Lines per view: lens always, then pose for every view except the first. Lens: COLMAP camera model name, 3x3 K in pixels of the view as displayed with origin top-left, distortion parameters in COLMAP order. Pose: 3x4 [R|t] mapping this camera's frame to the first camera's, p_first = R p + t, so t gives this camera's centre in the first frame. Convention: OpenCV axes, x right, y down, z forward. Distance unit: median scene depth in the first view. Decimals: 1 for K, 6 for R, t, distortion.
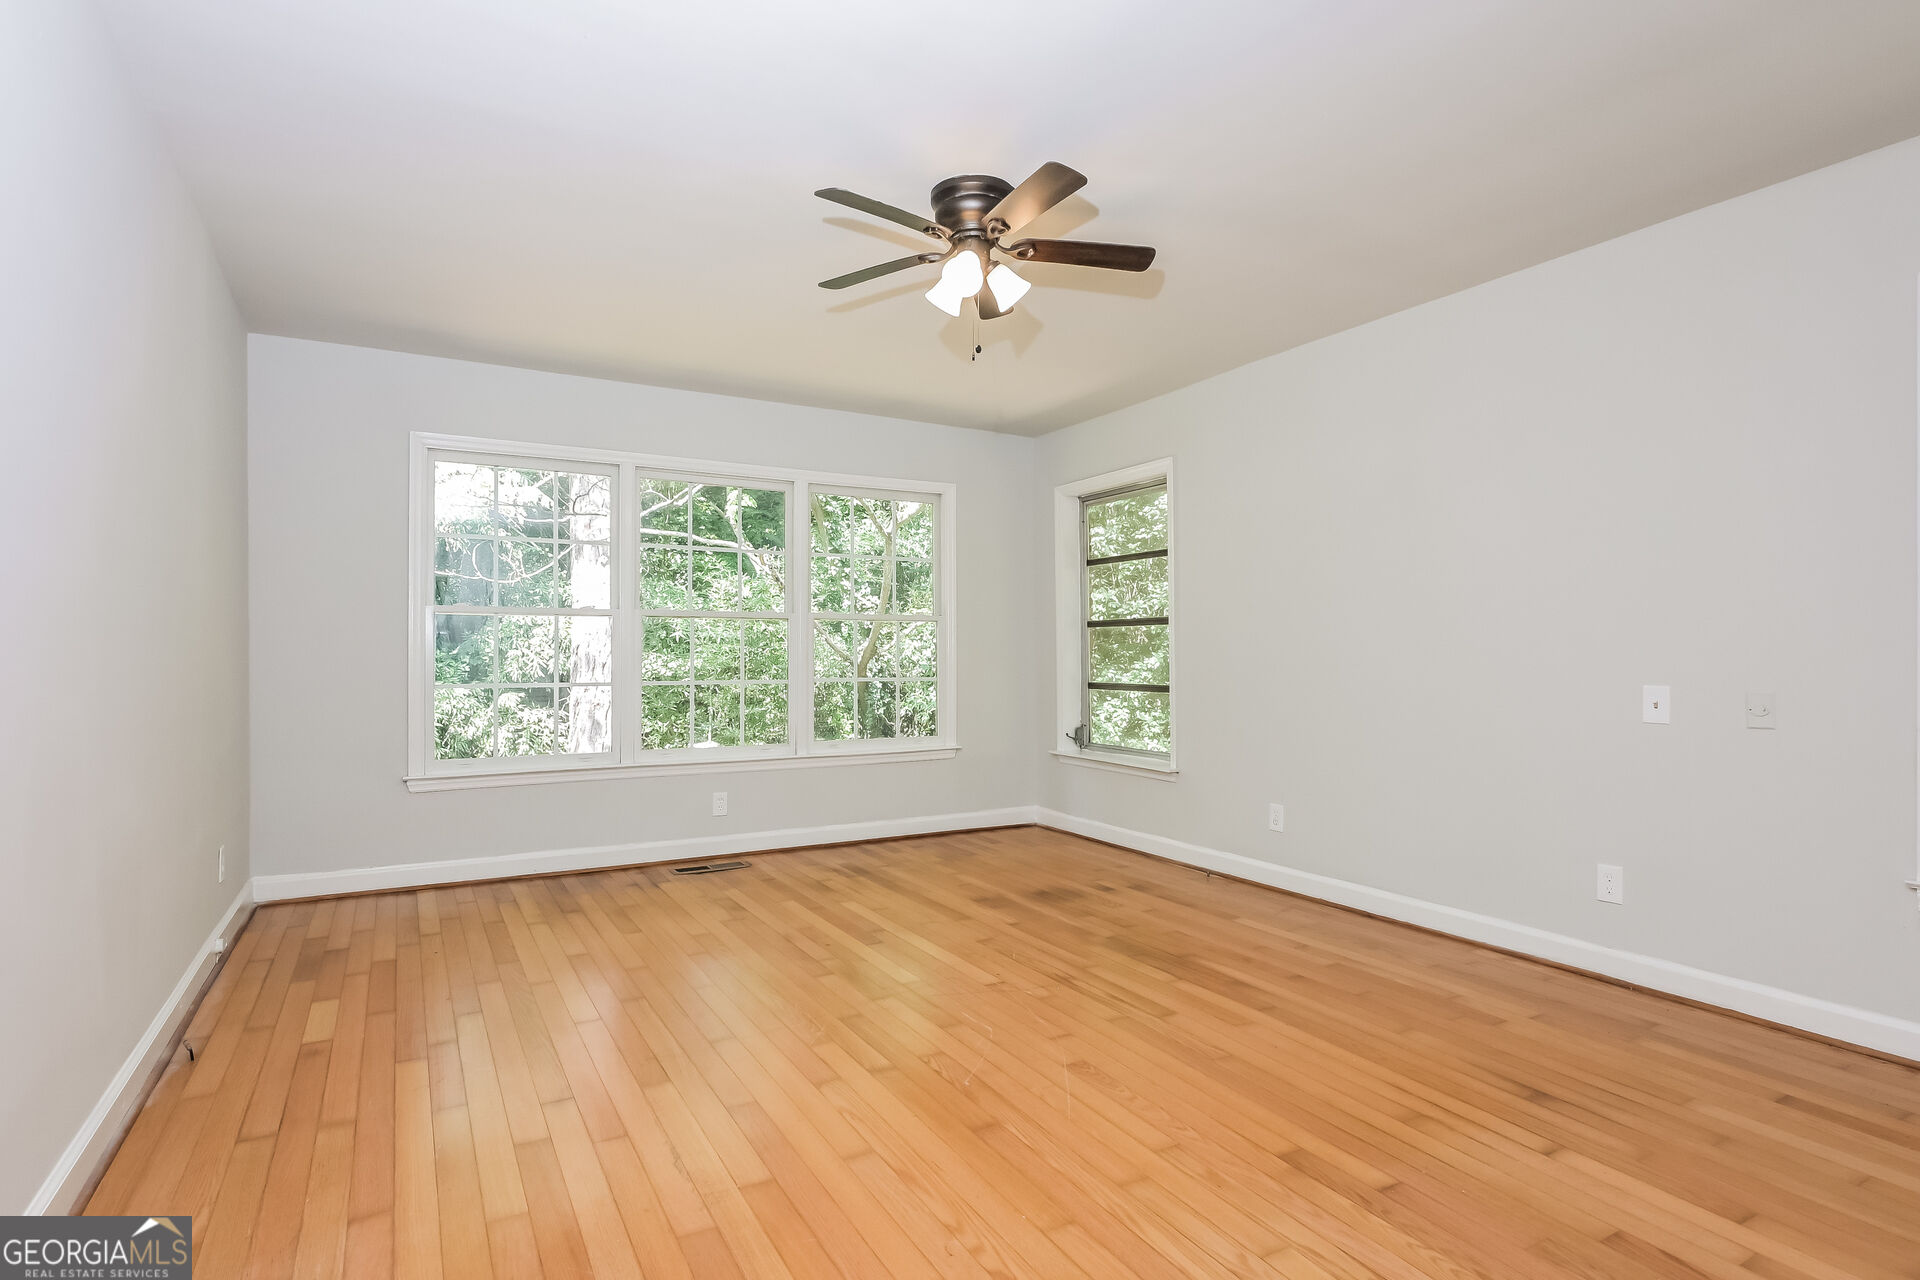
lens RADIAL K [[1004.1, 0, 960.0], [0, 1004.1, 640.0], [0, 0, 1]] dist [0.000046, -0.000010]
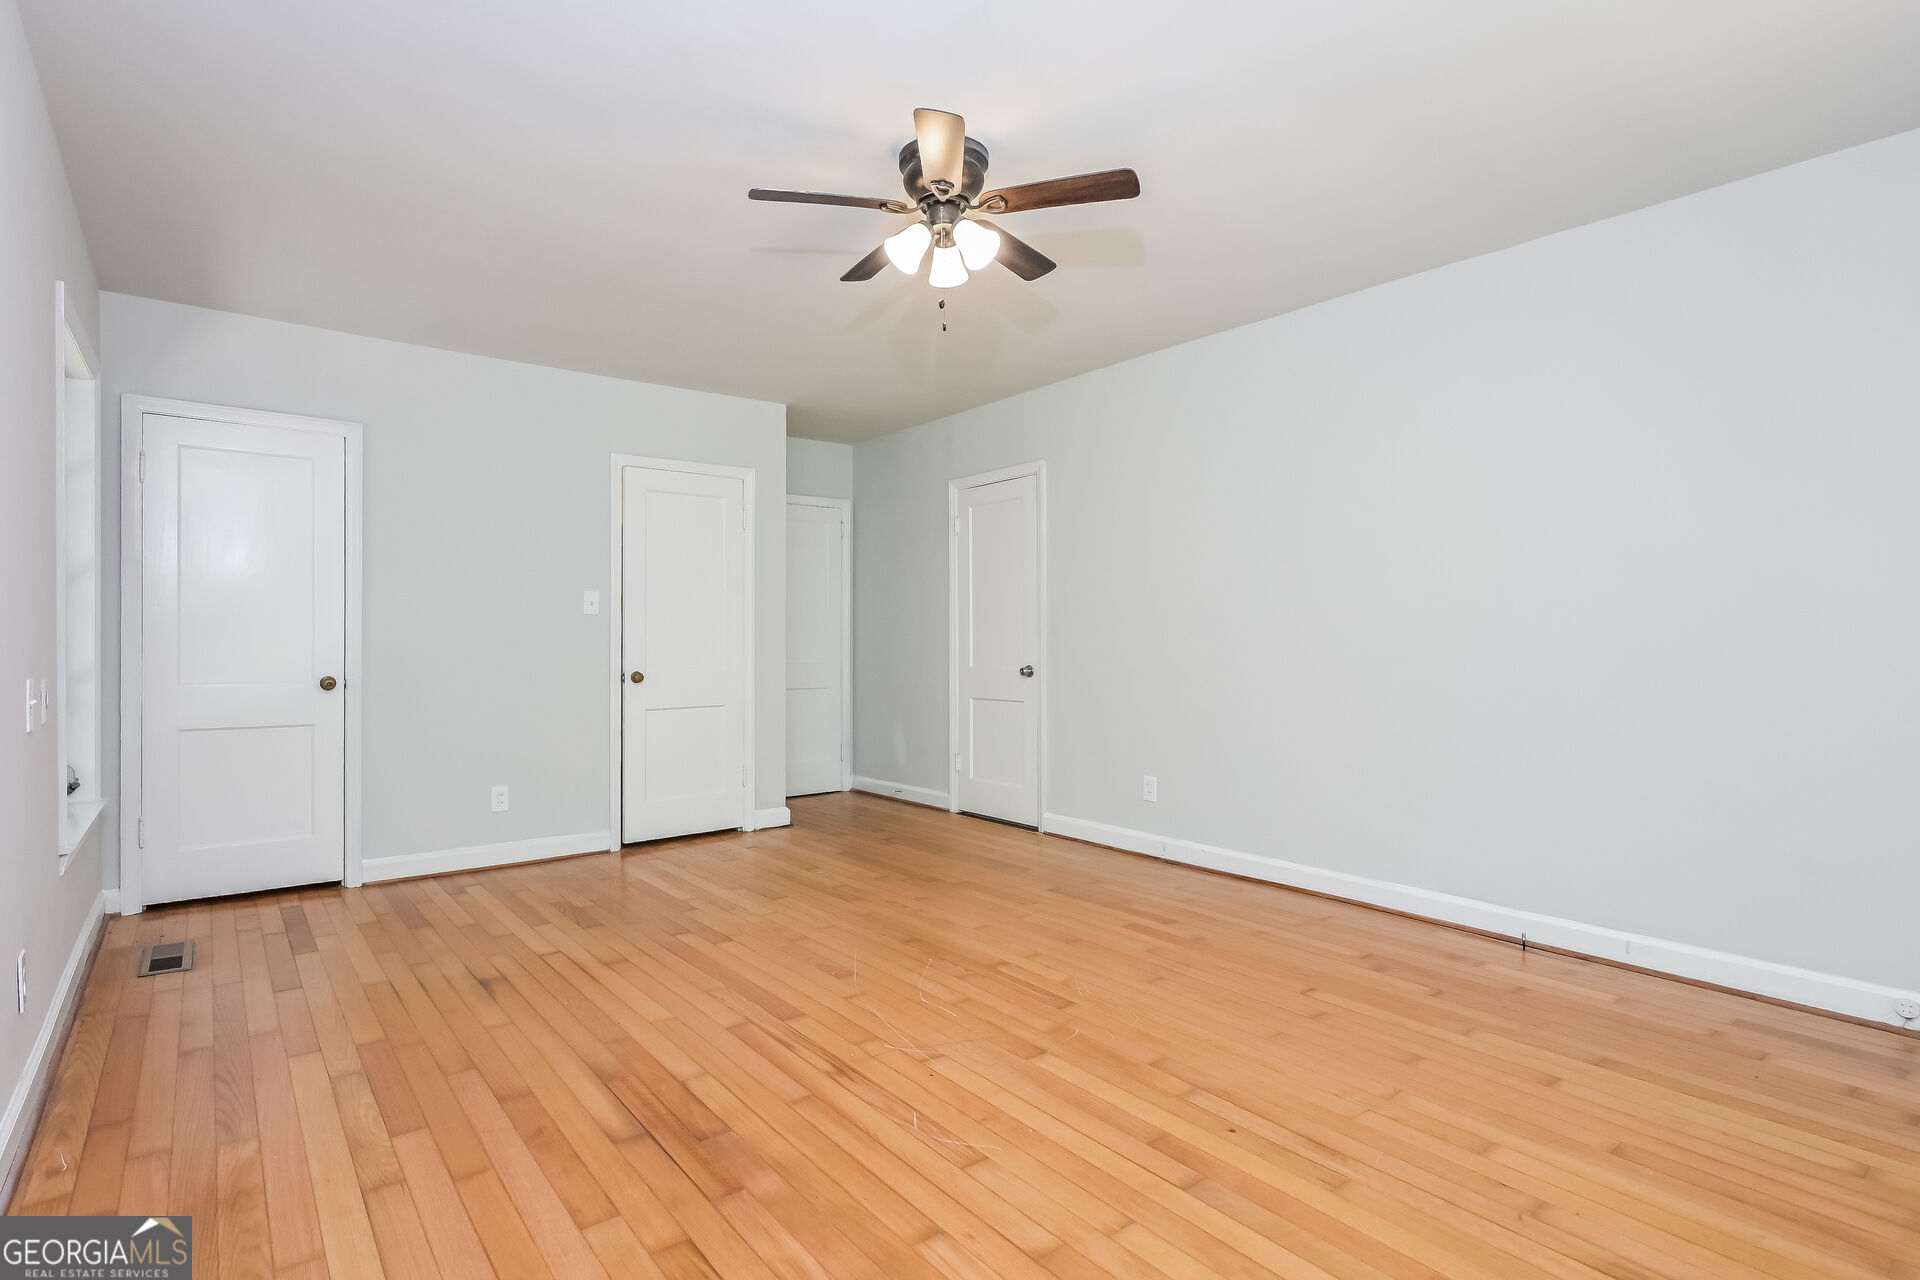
lens RADIAL K [[951.4, 0, 960.0], [0, 951.4, 640.0], [0, 0, 1]] dist [0.000205, 0.000032]
pose [[-0.986783, -0.003147, -0.162019, 0.138986], [-0.000551, 0.999871, -0.016065, 0.027576], [0.162049, -0.015764, -0.986657, 1.794601]]
